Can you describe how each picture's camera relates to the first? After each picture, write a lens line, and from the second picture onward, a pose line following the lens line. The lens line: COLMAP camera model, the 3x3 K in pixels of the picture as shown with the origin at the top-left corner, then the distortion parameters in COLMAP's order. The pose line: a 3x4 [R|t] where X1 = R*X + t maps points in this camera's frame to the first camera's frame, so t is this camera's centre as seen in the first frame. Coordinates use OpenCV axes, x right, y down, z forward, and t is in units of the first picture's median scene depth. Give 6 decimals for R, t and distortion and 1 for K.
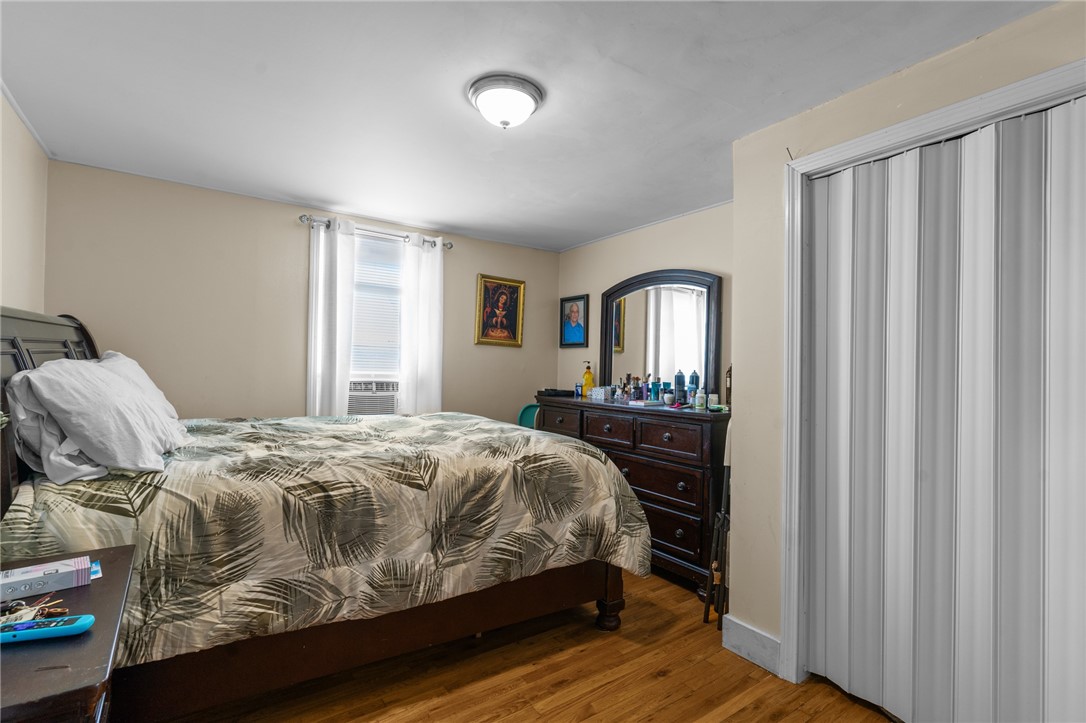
lens RADIAL K [[529.8, 0, 535.7], [0, 529.8, 364.0], [0, 0, 1]] dist [0.004308, 0.001252]
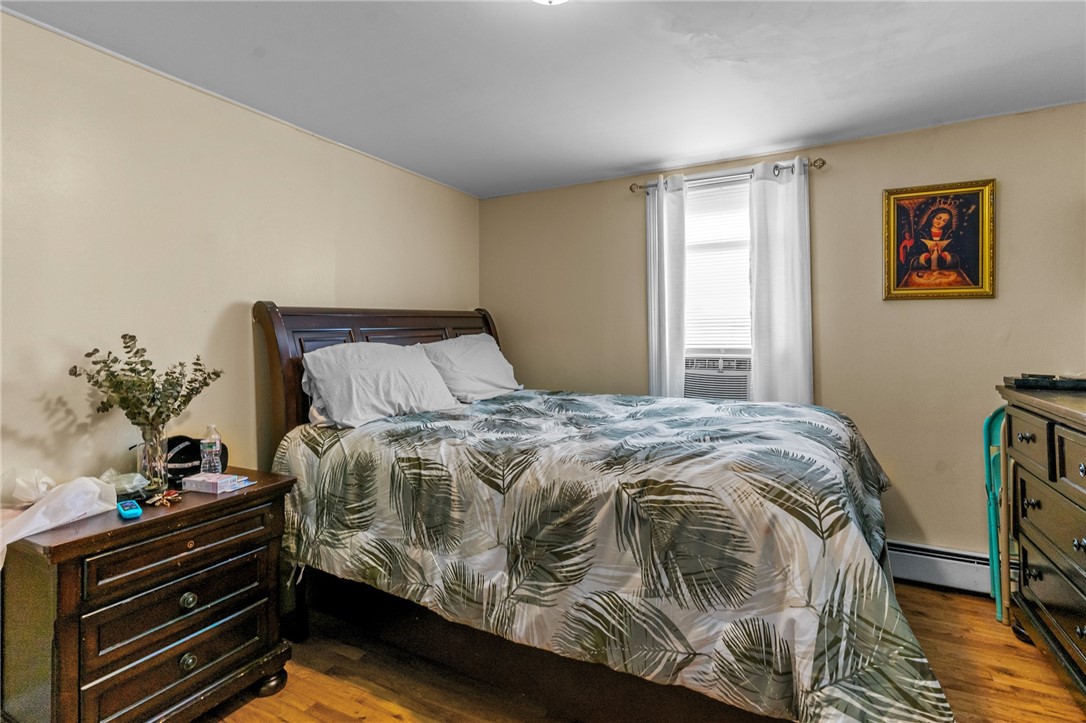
lens RADIAL K [[529.8, 0, 538.6], [0, 529.8, 327.6], [0, 0, 1]] dist [0.004308, 0.001252]
pose [[0.448979, -0.045639, -0.892376, 0.522165], [0.027785, 0.998925, -0.037109, 0.015180], [0.893110, -0.008134, 0.449765, 0.647589]]
